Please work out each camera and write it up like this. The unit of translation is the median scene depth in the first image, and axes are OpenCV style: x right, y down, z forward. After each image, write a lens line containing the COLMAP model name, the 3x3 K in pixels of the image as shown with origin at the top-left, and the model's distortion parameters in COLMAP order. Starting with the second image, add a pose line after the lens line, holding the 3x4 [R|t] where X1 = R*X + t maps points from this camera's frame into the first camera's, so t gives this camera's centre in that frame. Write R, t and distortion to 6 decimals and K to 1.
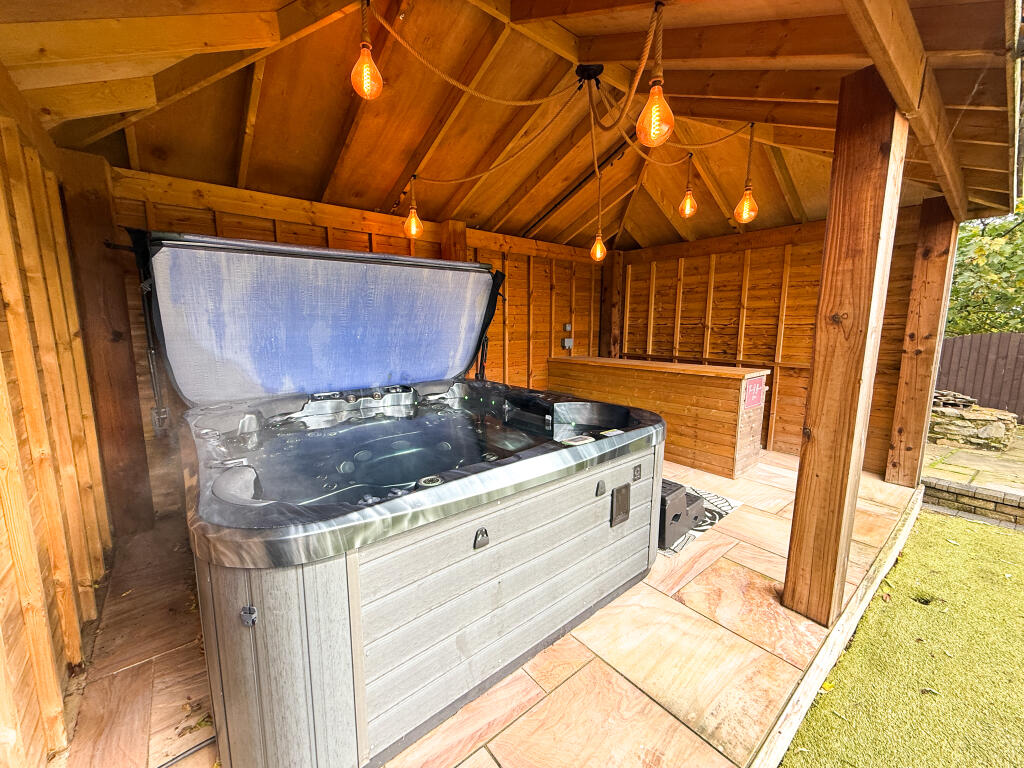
lens RADIAL K [[404.9, 0, 512.0], [0, 404.9, 384.0], [0, 0, 1]] dist [0.001108, -0.000039]
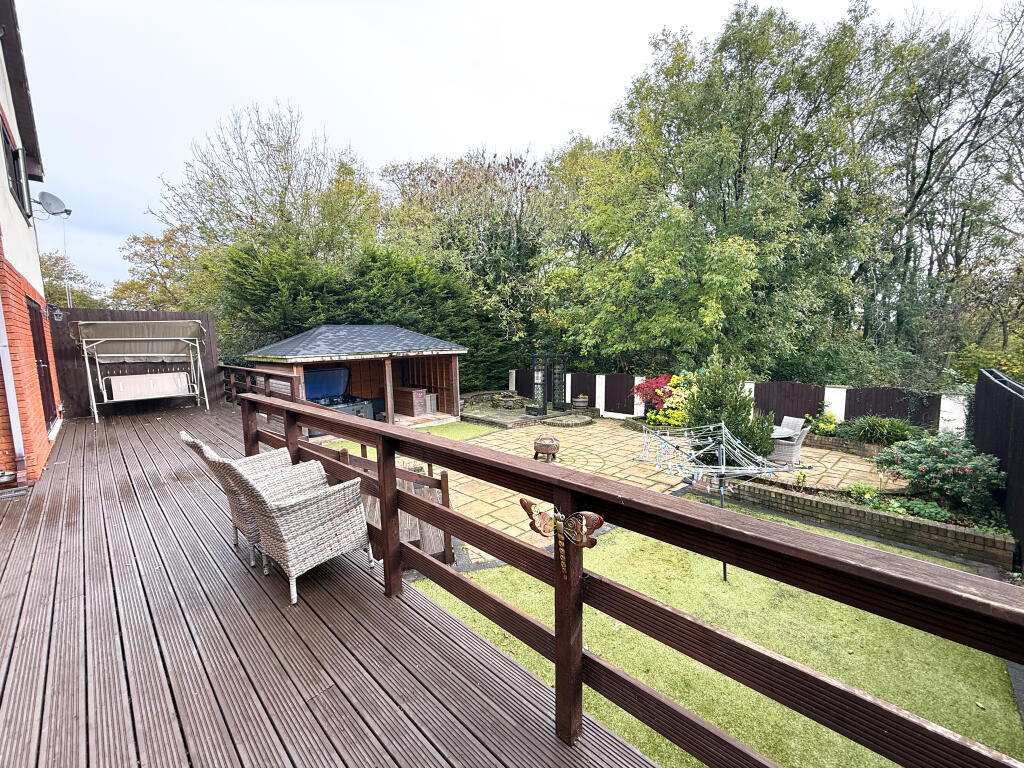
lens RADIAL K [[404.9, 0, 512.0], [0, 404.9, 384.0], [0, 0, 1]] dist [0.001108, -0.000039]
pose [[0.993220, -0.039594, 0.109300, 1.111886], [0.043269, 0.998568, -0.031459, 0.076720], [-0.107898, 0.035974, 0.993511, -3.167356]]
